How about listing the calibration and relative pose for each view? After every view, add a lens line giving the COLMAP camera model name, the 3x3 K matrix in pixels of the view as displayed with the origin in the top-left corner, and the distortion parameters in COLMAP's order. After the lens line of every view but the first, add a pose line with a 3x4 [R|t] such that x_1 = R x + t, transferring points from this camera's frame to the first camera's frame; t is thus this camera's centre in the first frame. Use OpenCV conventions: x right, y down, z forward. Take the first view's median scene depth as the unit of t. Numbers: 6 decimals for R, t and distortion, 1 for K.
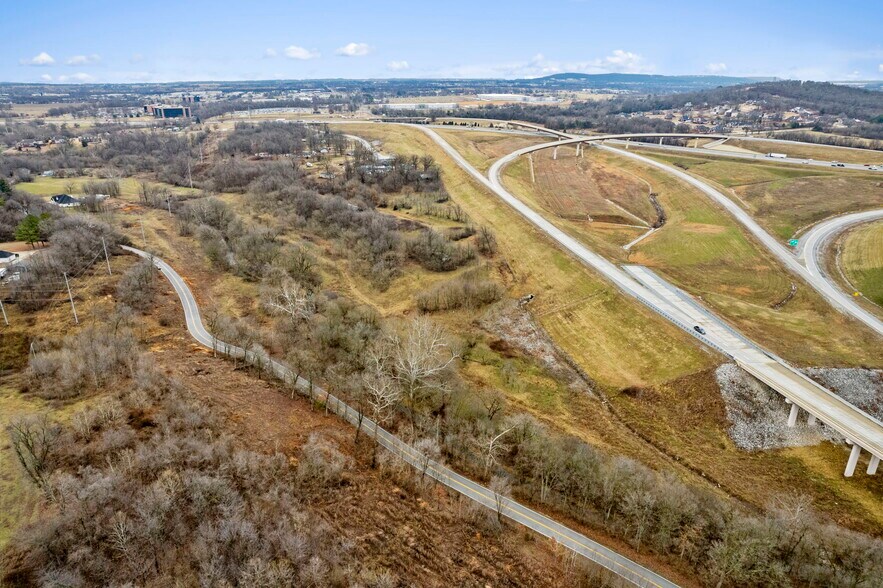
lens RADIAL K [[567.7, 0, 441.5], [0, 567.7, 294.0], [0, 0, 1]] dist [-0.076079, 0.070265]
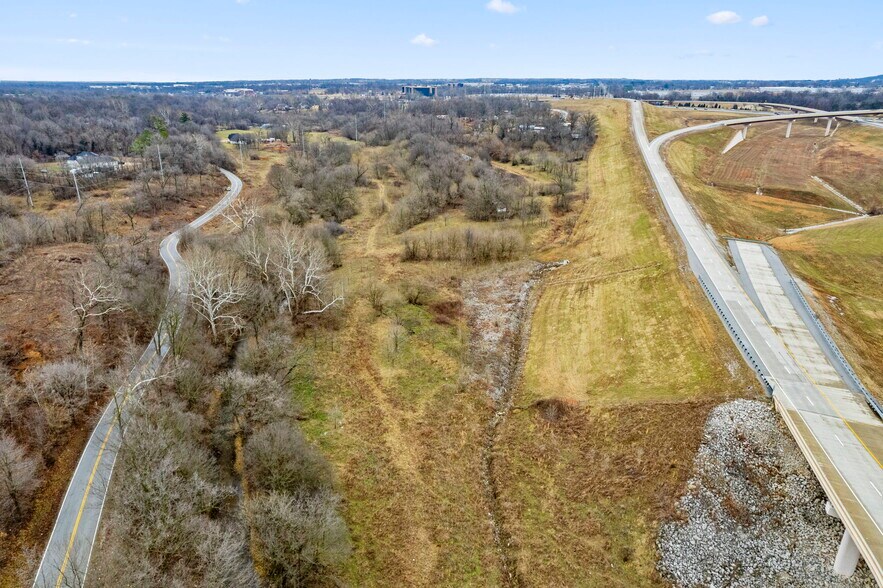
lens RADIAL K [[567.7, 0, 441.5], [0, 567.7, 294.0], [0, 0, 1]] dist [-0.076079, 0.070265]
pose [[0.887738, 0.165744, -0.429477, 0.359996], [-0.167936, 0.985242, 0.033098, 0.049135], [0.428624, 0.042742, 0.902471, 0.348067]]
